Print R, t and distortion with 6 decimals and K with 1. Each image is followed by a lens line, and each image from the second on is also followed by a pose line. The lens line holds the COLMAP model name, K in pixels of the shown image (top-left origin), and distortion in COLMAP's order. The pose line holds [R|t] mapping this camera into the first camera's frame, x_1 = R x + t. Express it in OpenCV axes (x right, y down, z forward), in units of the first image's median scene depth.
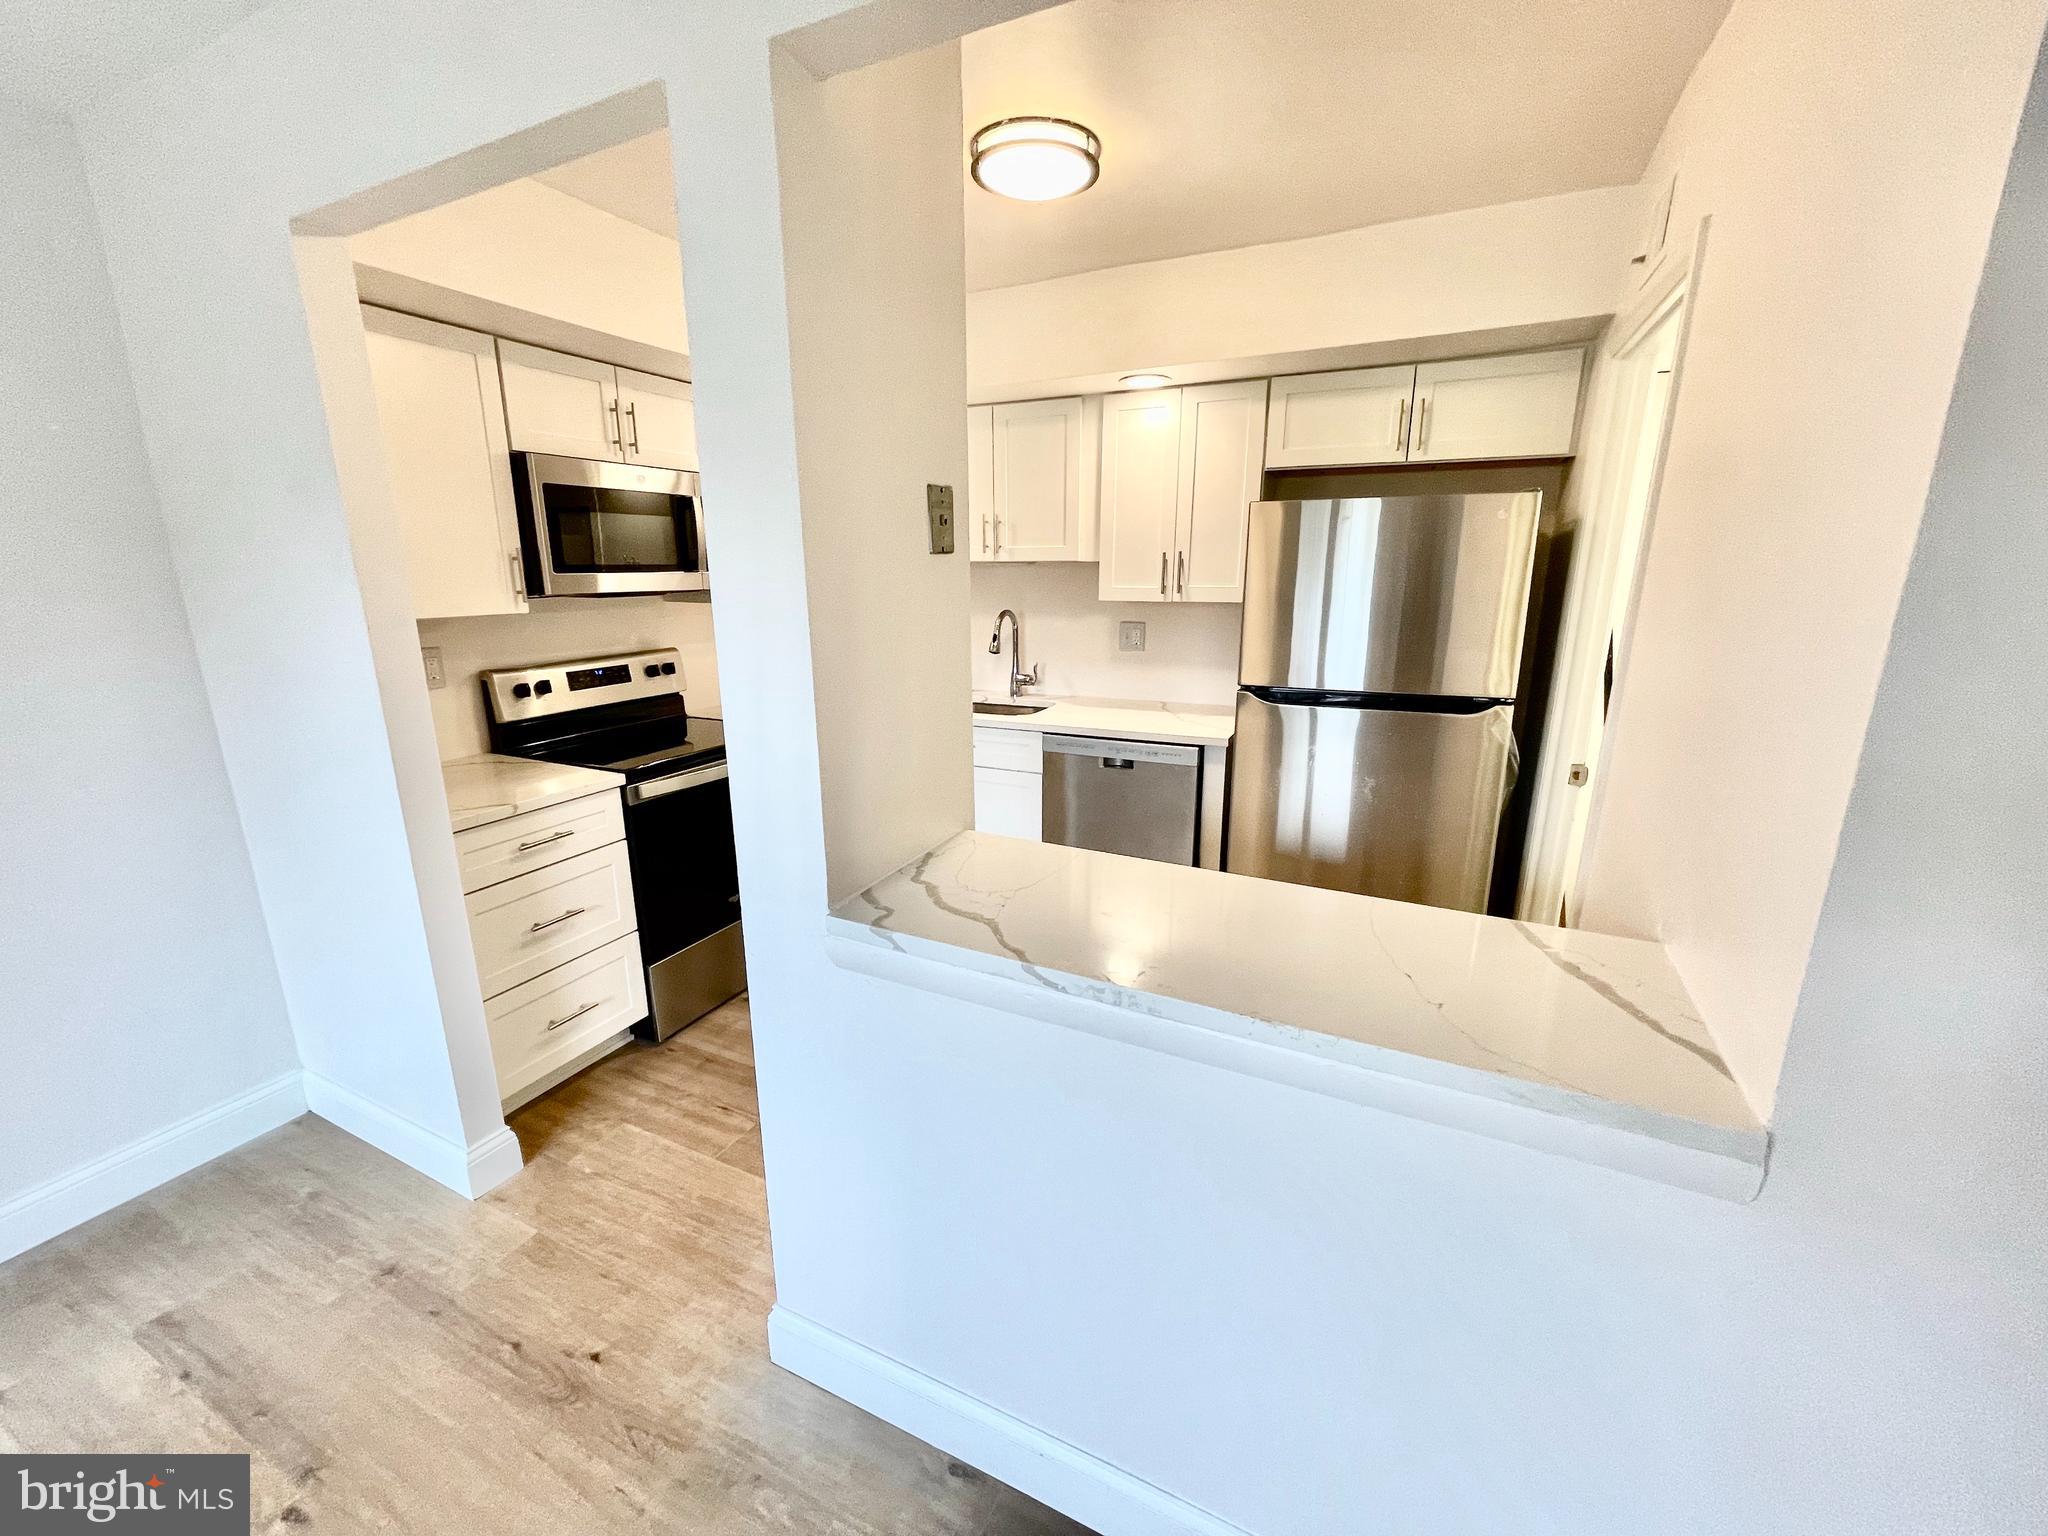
lens RADIAL K [[825.5, 0, 1010.9], [0, 825.5, 773.0], [0, 0, 1]] dist [-0.001966, 0.000695]
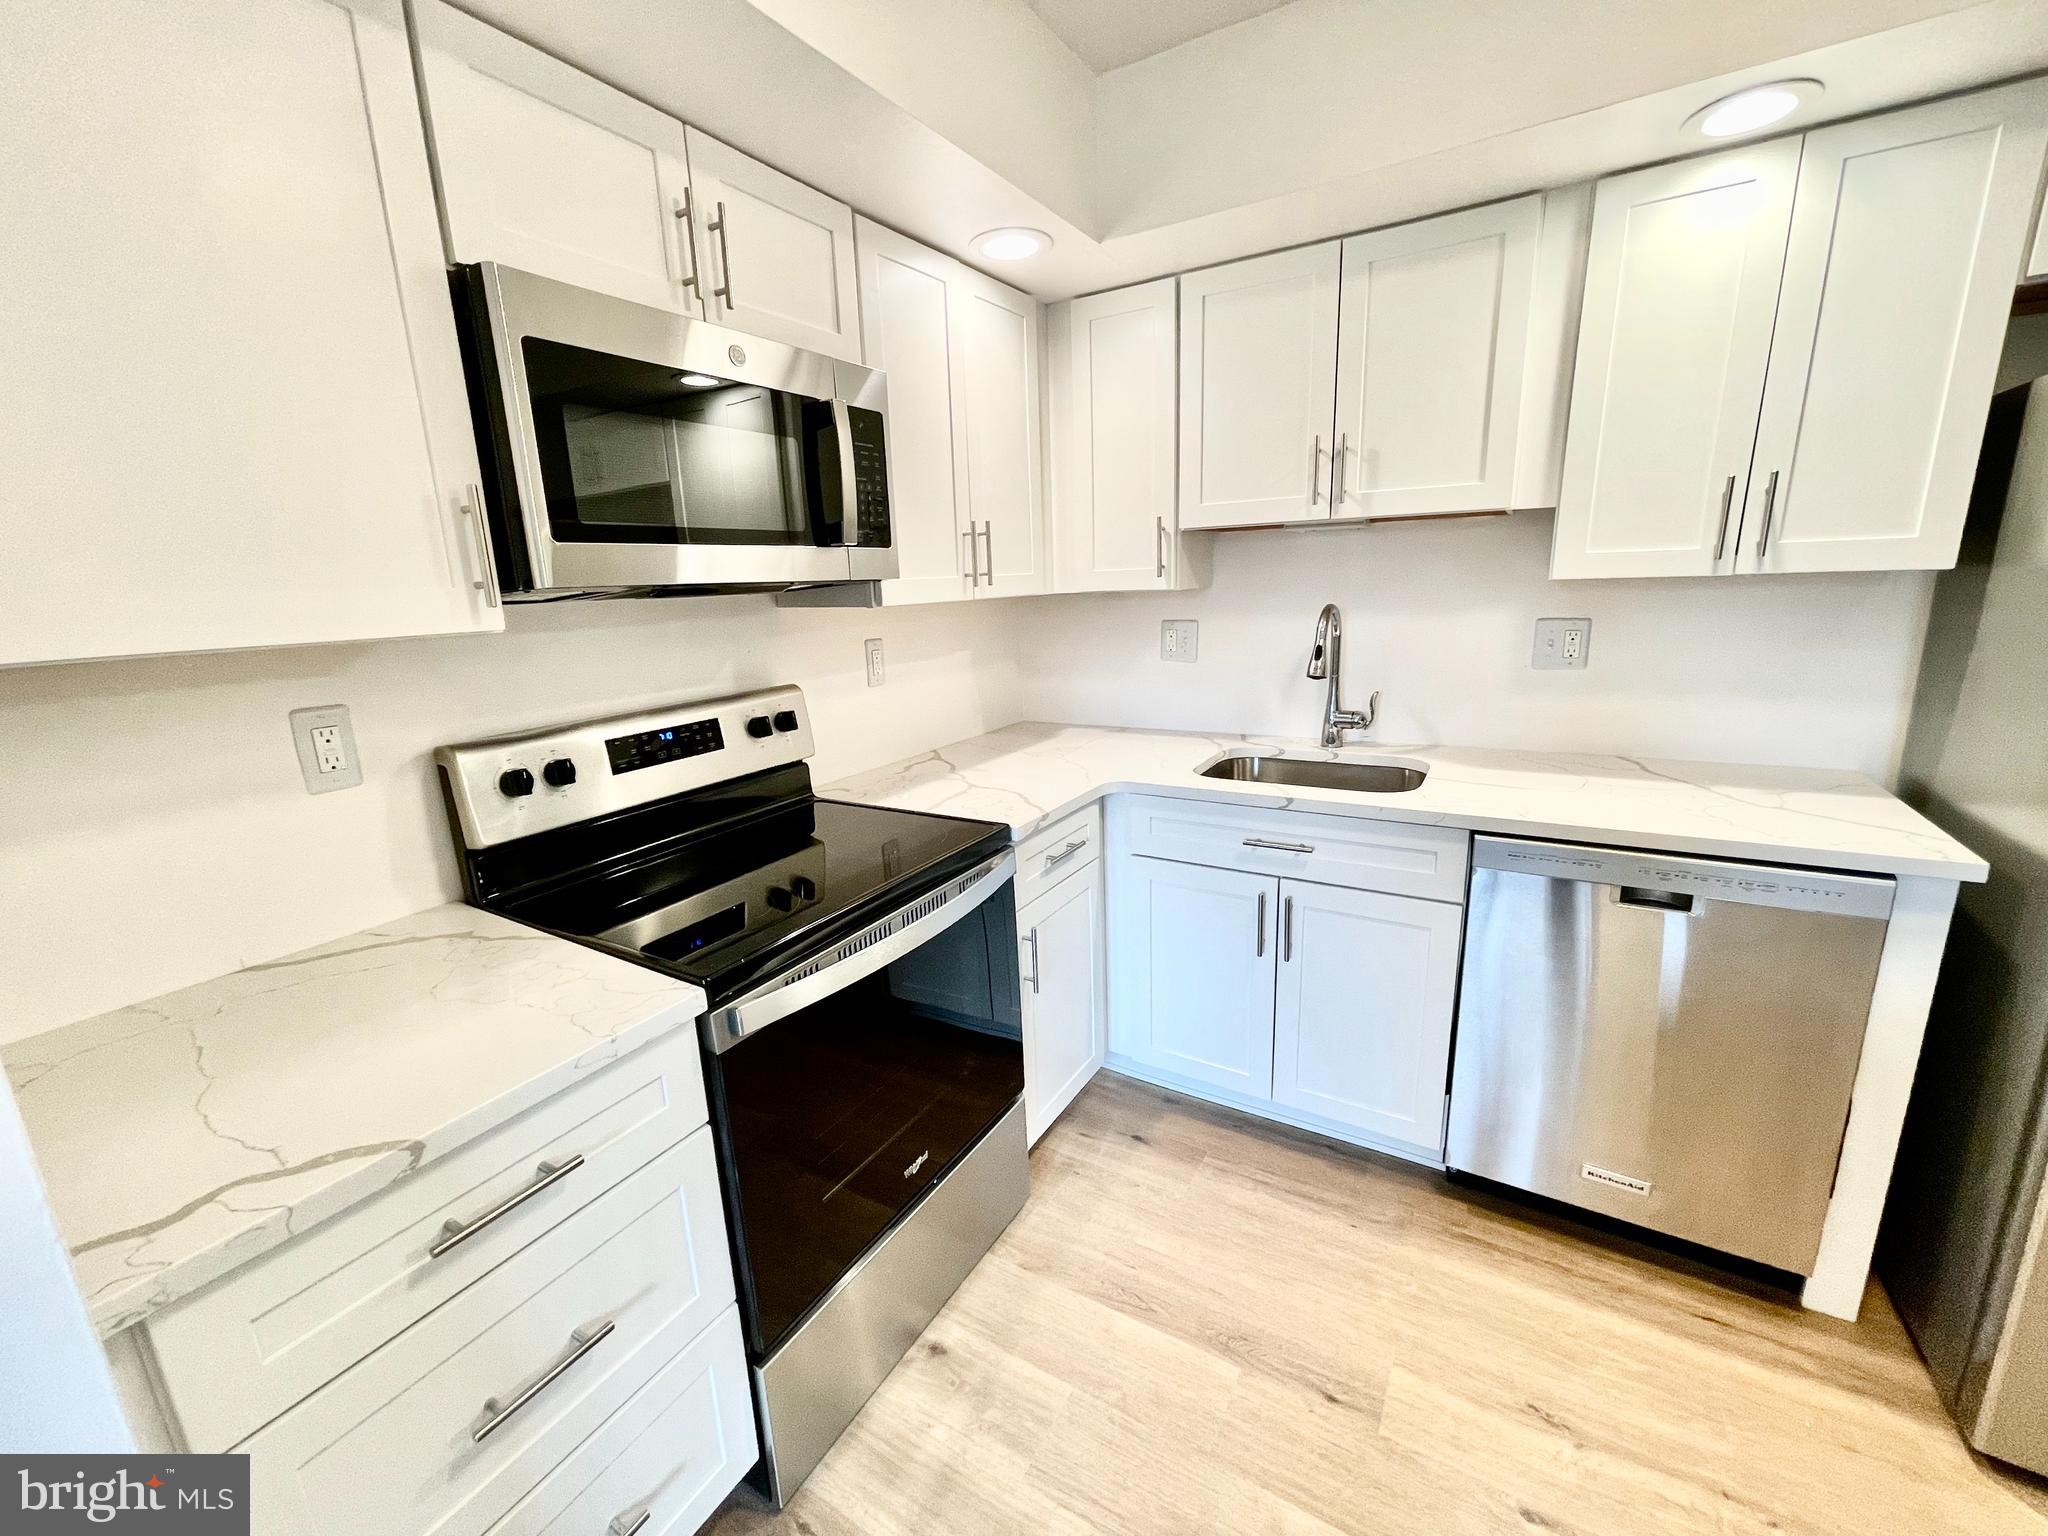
lens RADIAL K [[820.3, 0, 1016.3], [0, 820.3, 769.7], [0, 0, 1]] dist [-0.004479, 0.000594]
pose [[0.994853, -0.012323, -0.100577, -0.216359], [0.010827, 0.999823, -0.015408, -0.090228], [0.100749, 0.014240, 0.994810, 0.488742]]
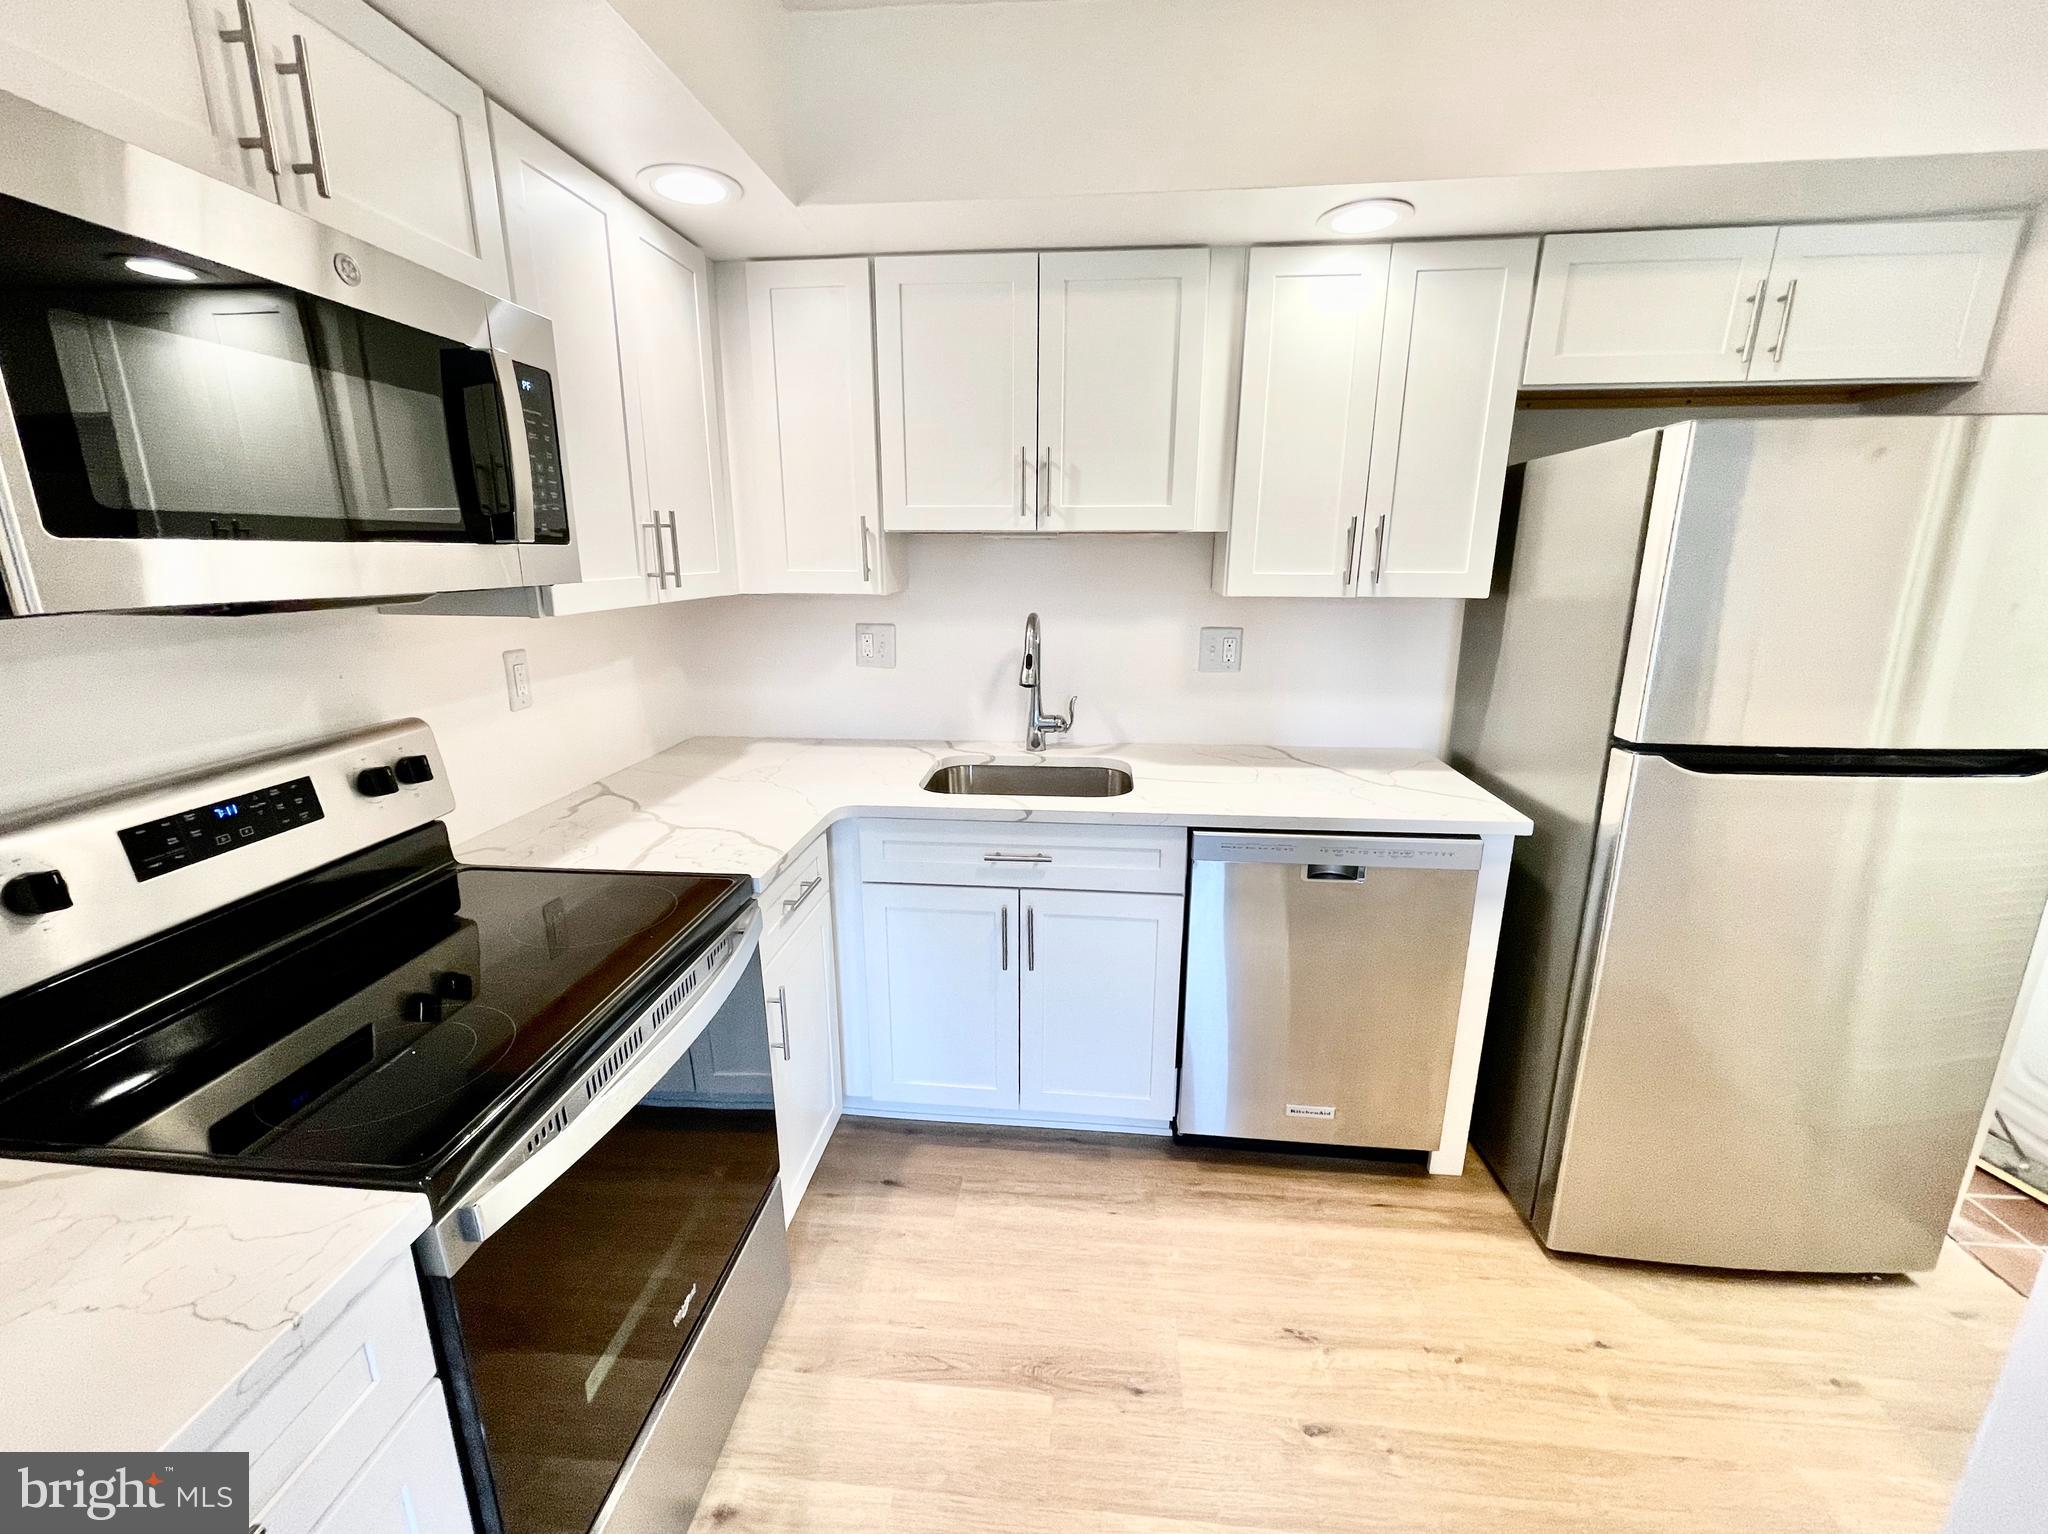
lens RADIAL K [[844.6, 0, 1013.5], [0, 844.6, 769.8], [0, 0, 1]] dist [0.000456, 0.000291]
pose [[0.936374, -0.084240, 0.340745, -0.300477], [0.082040, 0.996410, 0.020887, -0.121546], [-0.341282, 0.008396, 0.939924, 0.529070]]
